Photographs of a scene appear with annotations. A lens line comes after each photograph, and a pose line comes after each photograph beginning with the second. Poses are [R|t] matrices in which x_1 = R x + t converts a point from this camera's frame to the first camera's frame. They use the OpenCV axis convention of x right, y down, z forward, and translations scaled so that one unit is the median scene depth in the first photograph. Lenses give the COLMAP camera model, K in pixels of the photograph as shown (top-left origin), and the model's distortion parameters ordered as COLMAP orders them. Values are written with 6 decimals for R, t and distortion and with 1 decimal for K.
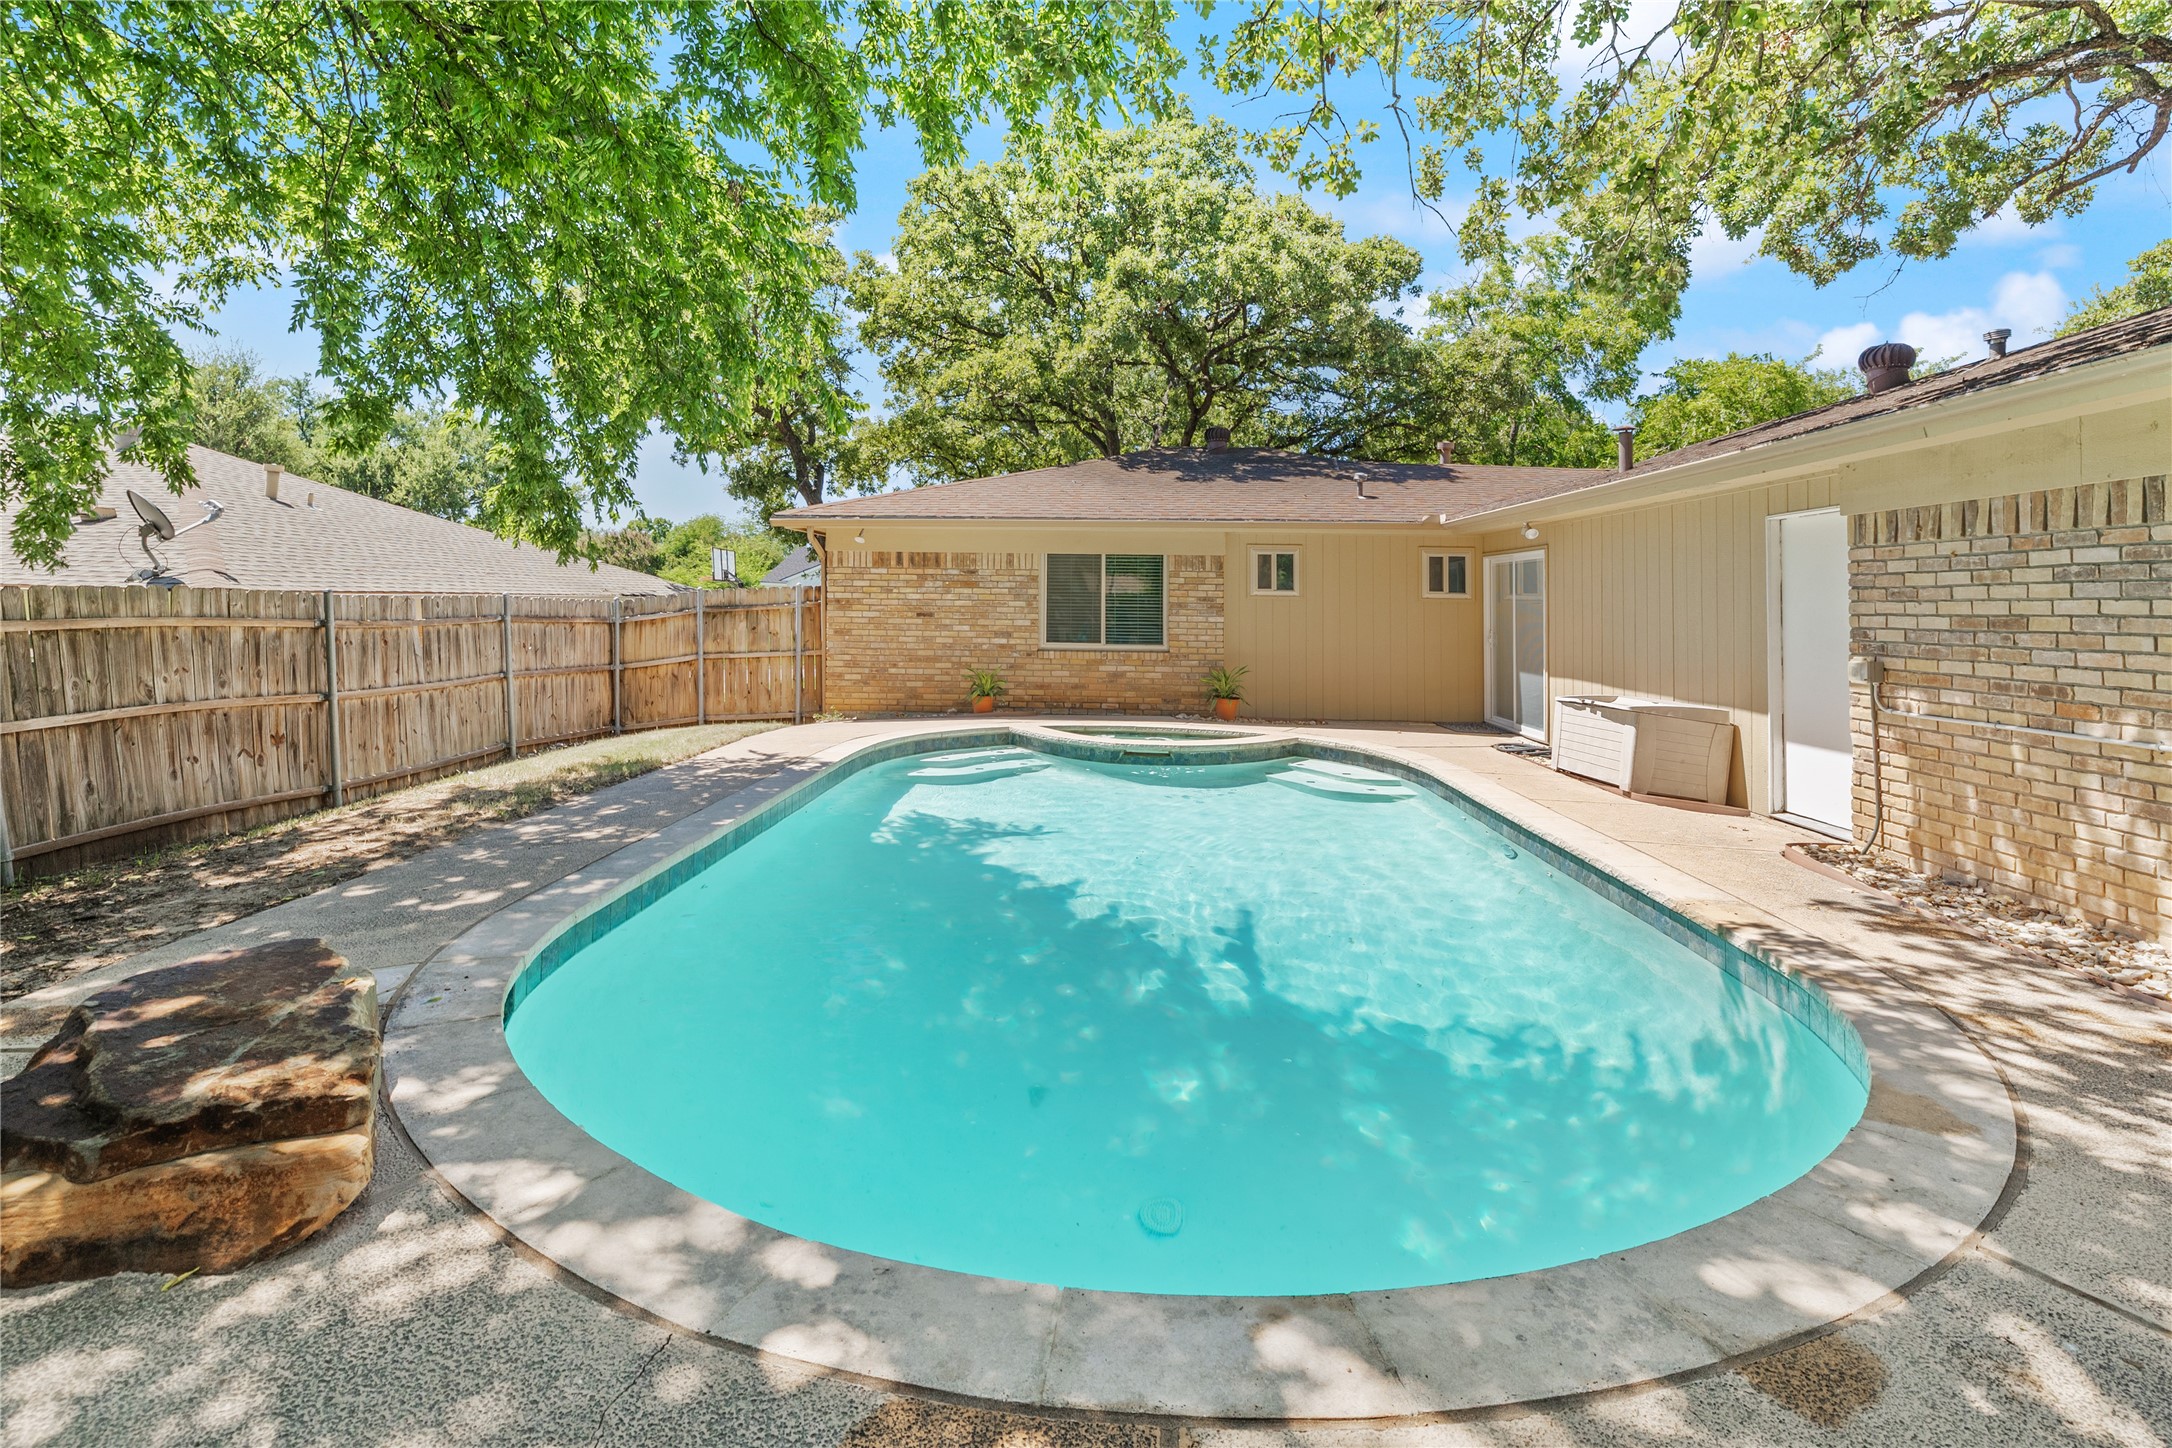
lens RADIAL K [[996.5, 0, 1080.5], [0, 996.5, 562.1], [0, 0, 1]] dist [0.002665, 0.000272]
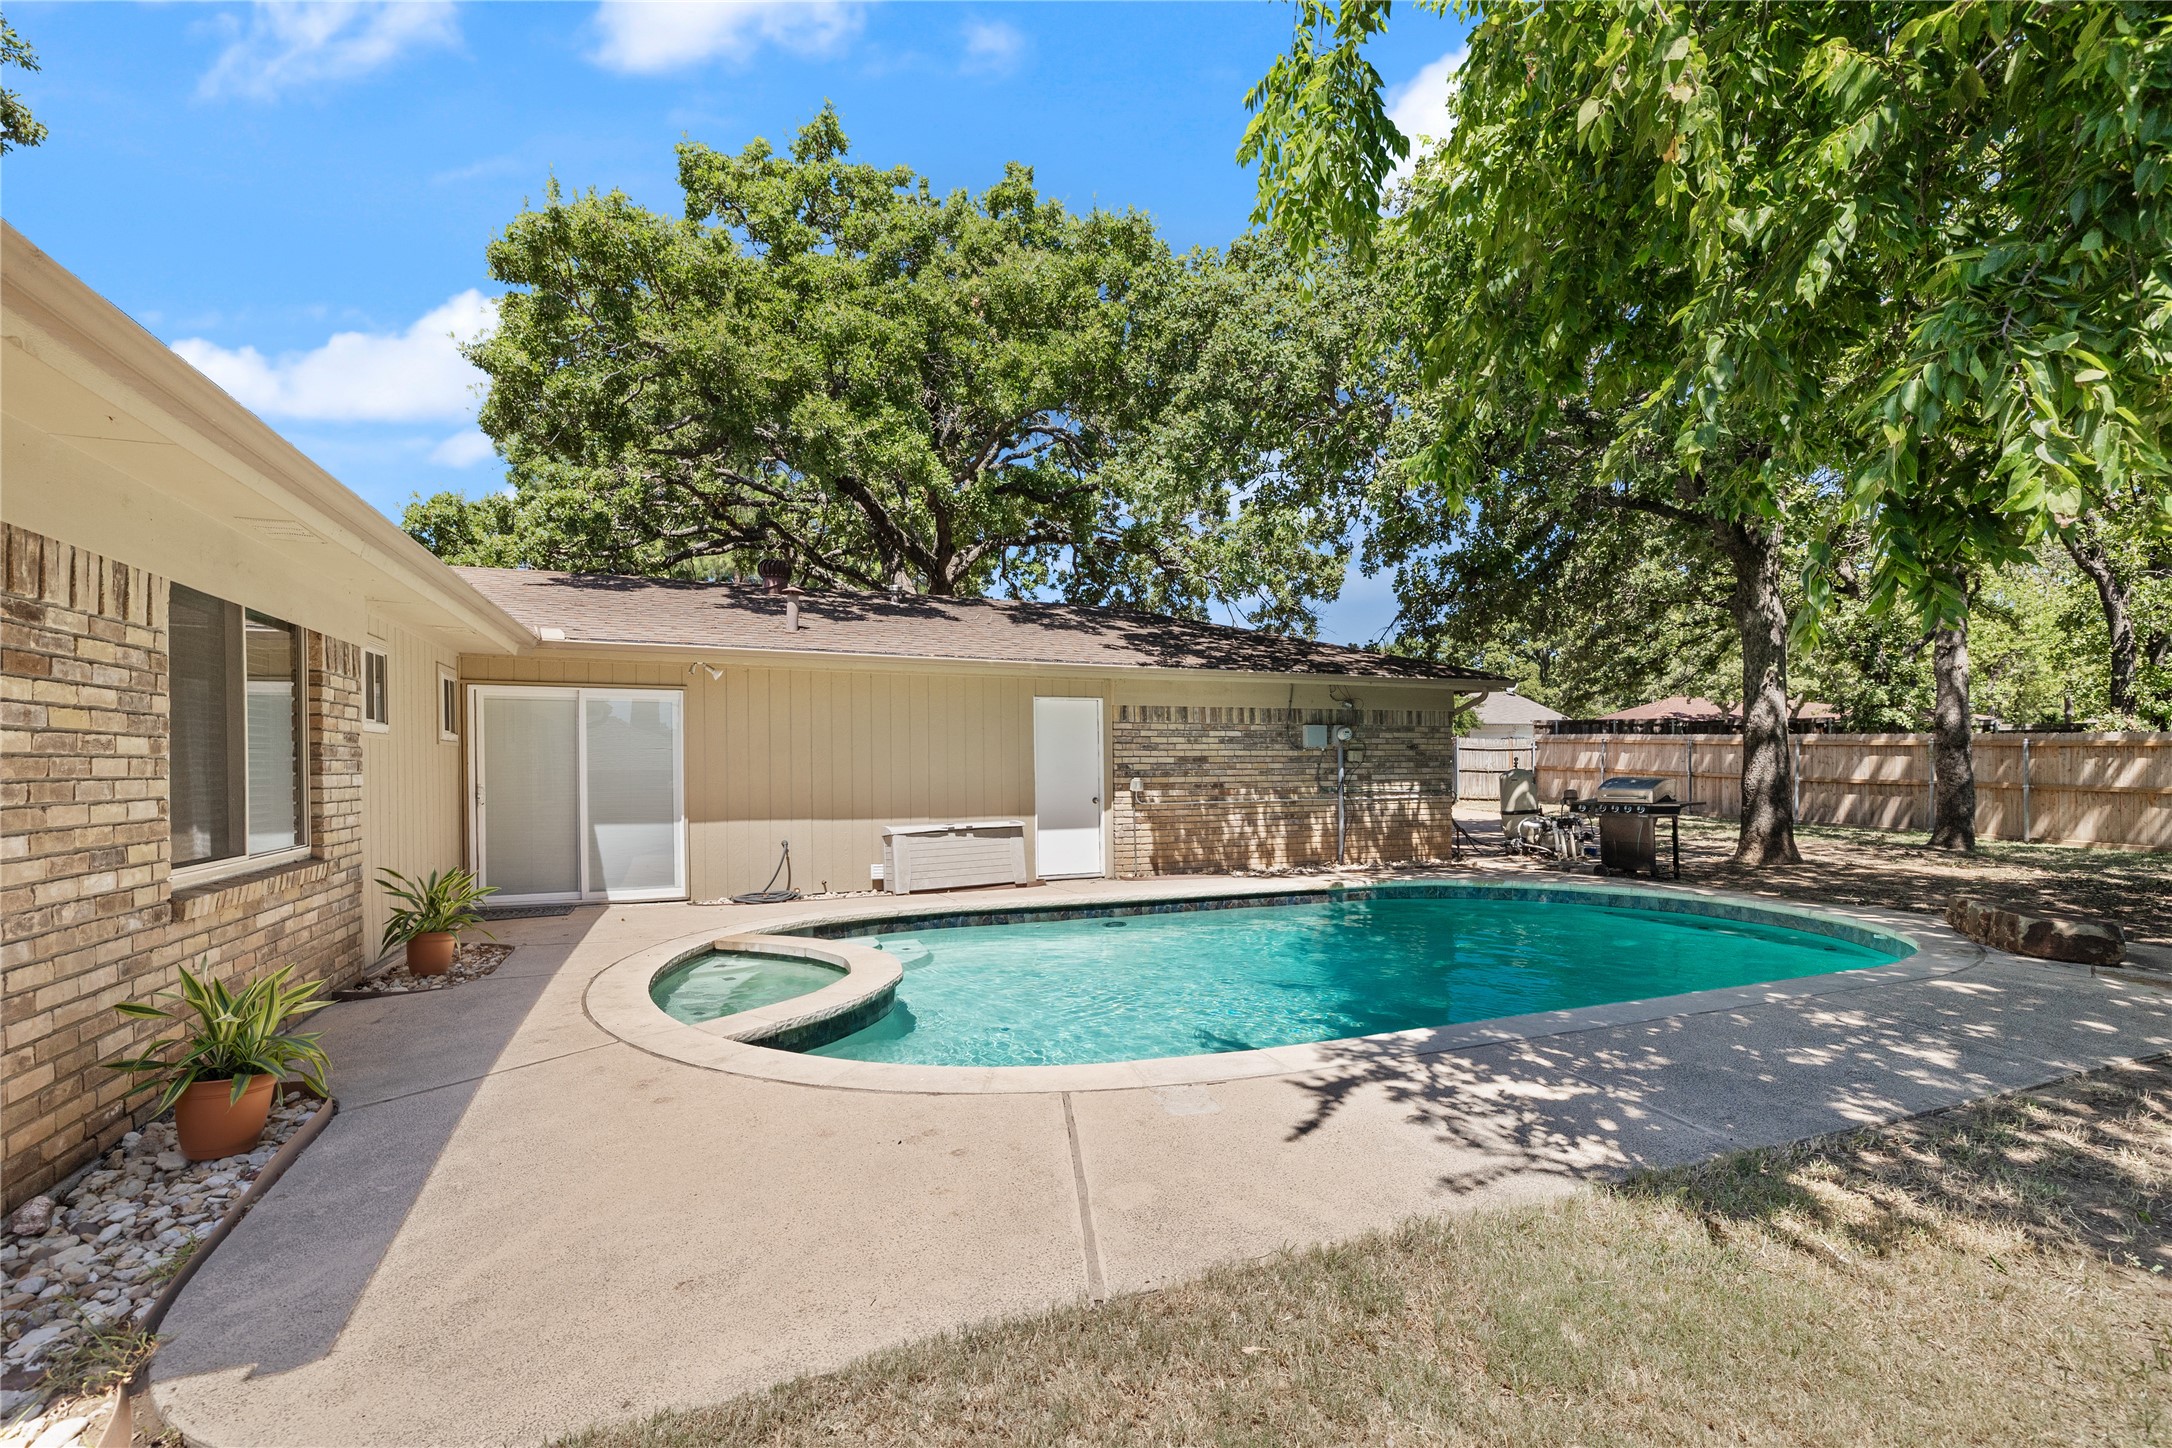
lens RADIAL K [[930.1, 0, 1082.9], [0, 930.1, 769.4], [0, 0, 1]] dist [-0.112231, 0.000005]
pose [[-0.409604, -0.005714, 0.912246, -0.404726], [-0.037566, 0.999238, -0.010609, 0.048249], [-0.911490, -0.038615, -0.409506, 0.877446]]
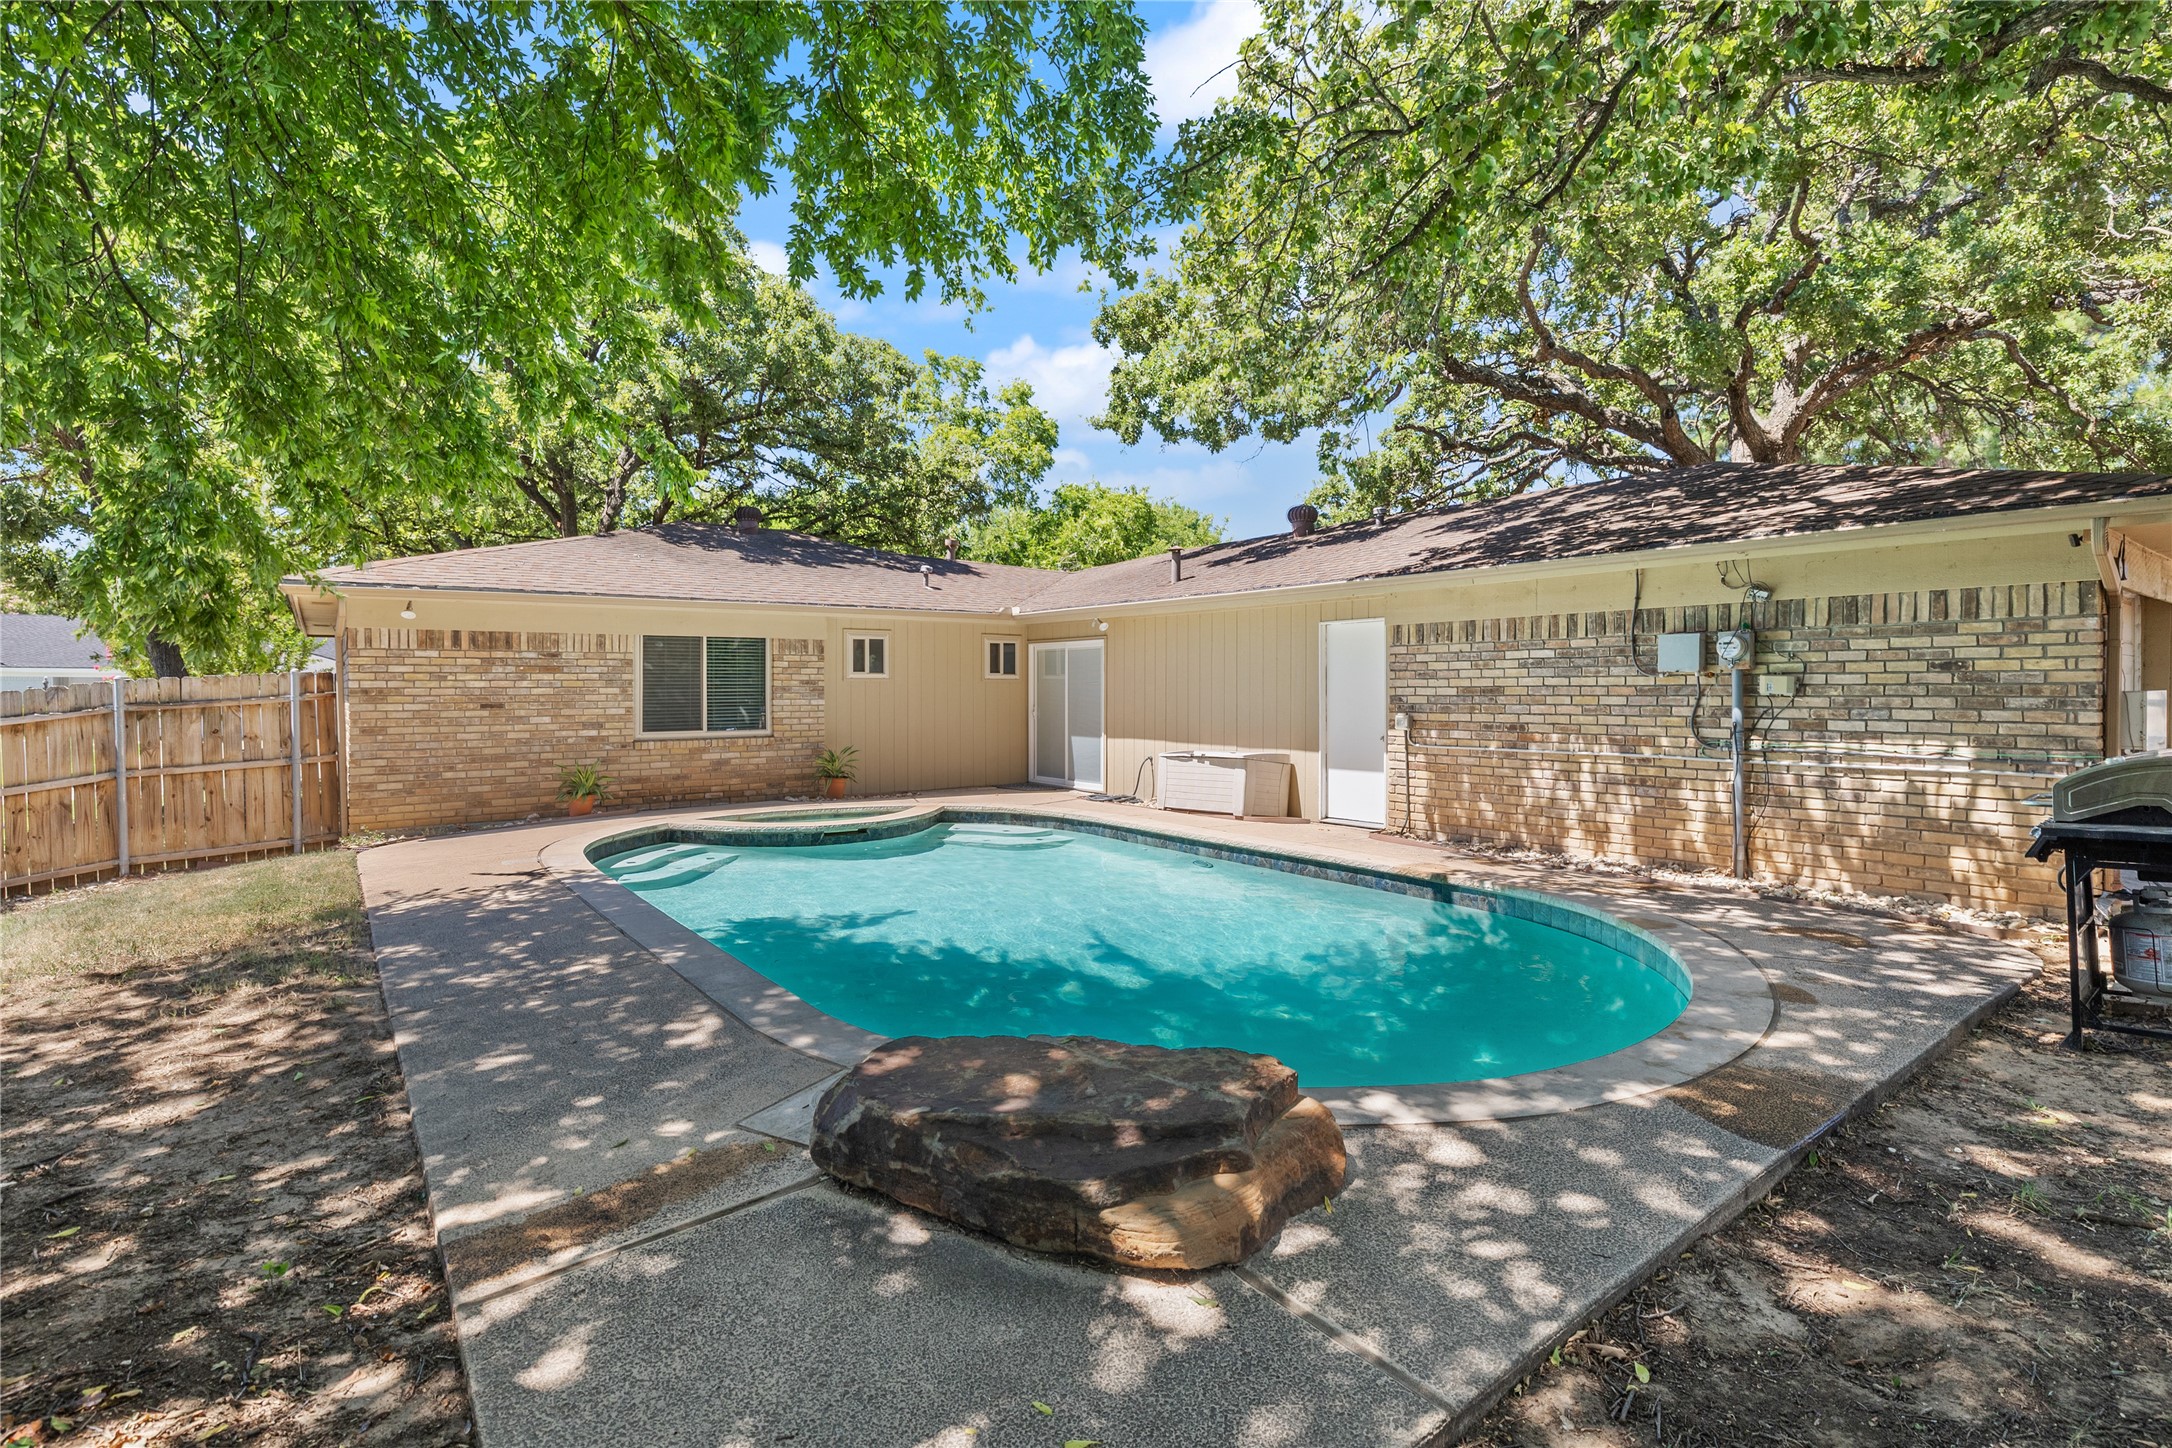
lens RADIAL K [[1003.8, 0, 1083.4], [0, 1003.8, 680.2], [0, 0, 1]] dist [-0.000648, -0.000007]
pose [[0.775369, -0.013424, 0.631366, -0.309264], [-0.011905, 0.999286, 0.035866, -0.005338], [-0.631396, -0.035326, 0.774655, 0.029807]]
